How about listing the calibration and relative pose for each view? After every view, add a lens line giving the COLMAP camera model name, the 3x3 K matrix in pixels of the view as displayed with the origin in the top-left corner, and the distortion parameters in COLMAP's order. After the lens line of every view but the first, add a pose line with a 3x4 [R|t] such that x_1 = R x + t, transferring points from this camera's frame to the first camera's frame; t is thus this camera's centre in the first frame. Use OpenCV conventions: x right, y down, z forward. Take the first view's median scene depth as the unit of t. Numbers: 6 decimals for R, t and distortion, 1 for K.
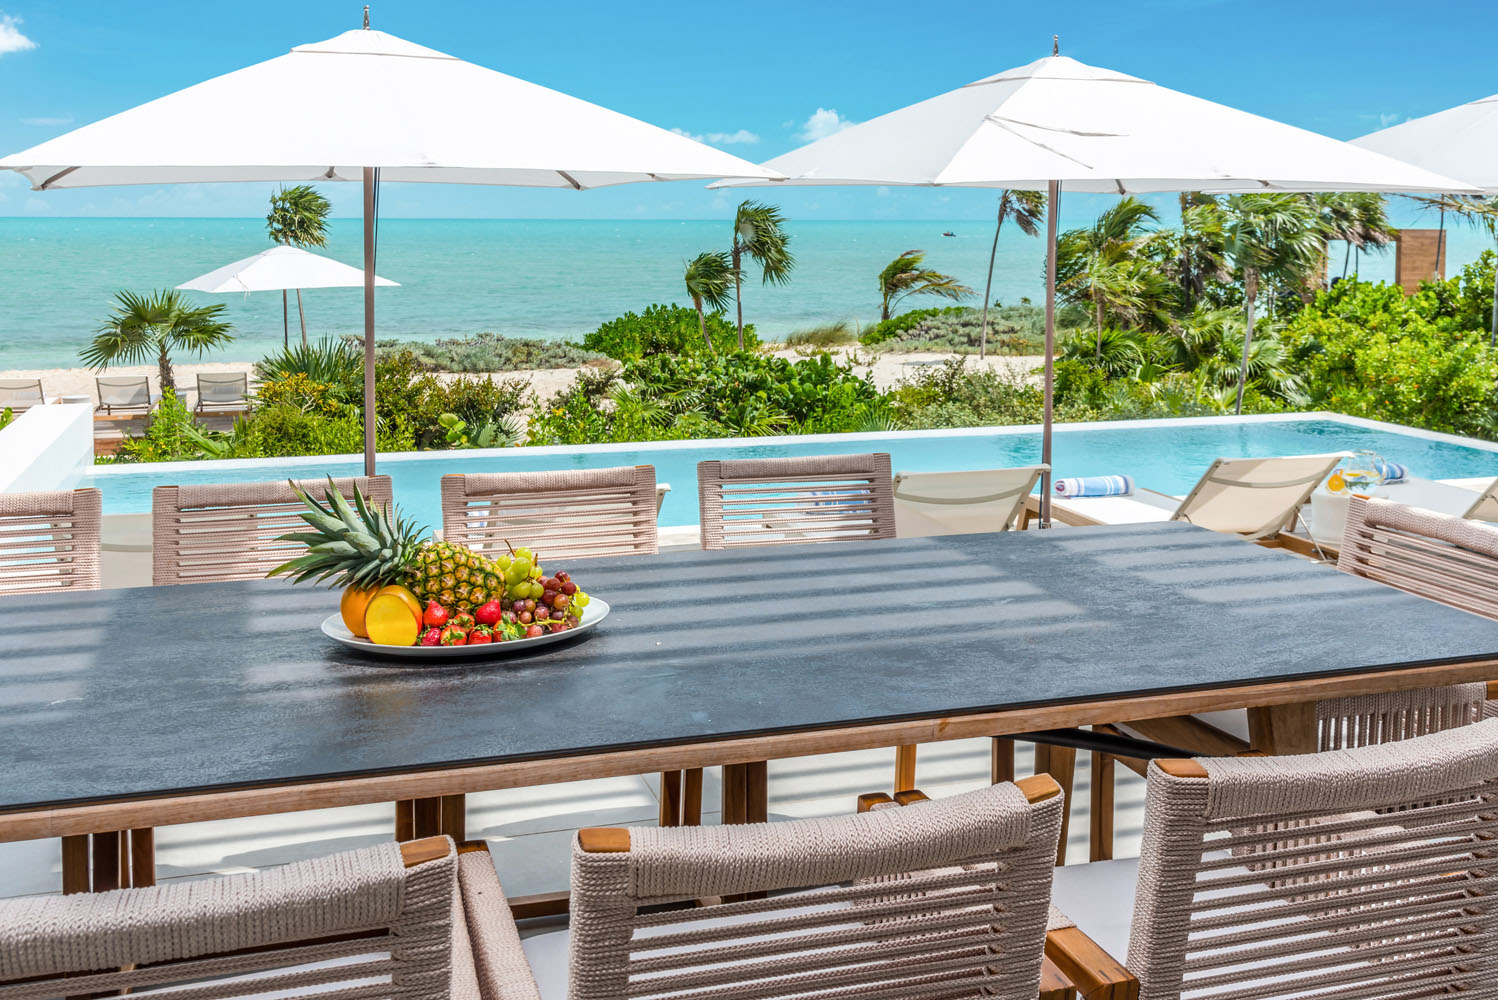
lens RADIAL K [[1577.0, 0, 747.0], [0, 1577.0, 531.9], [0, 0, 1]] dist [0.038233, -0.029426]
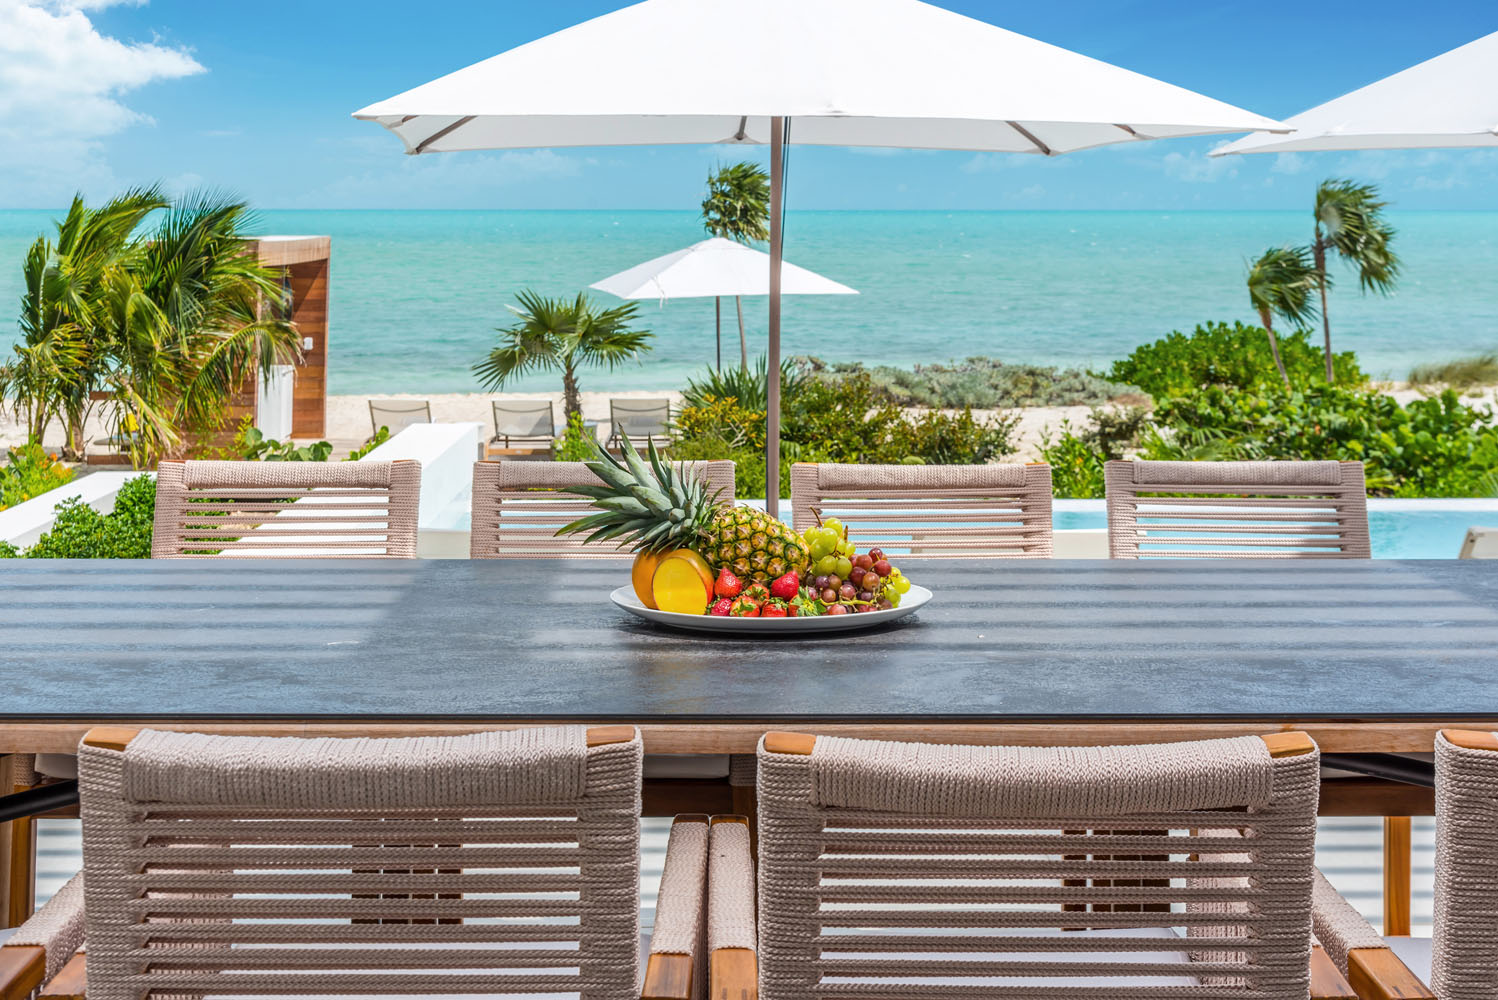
lens RADIAL K [[2127.4, 0, 749.0], [0, 2127.4, 500.0], [0, 0, 1]] dist [0.131734, -0.589052]
pose [[0.962833, 0.033624, -0.267998, 0.100707], [-0.049698, 0.997334, -0.053423, 0.049667], [0.265487, 0.064757, 0.961937, -0.124016]]
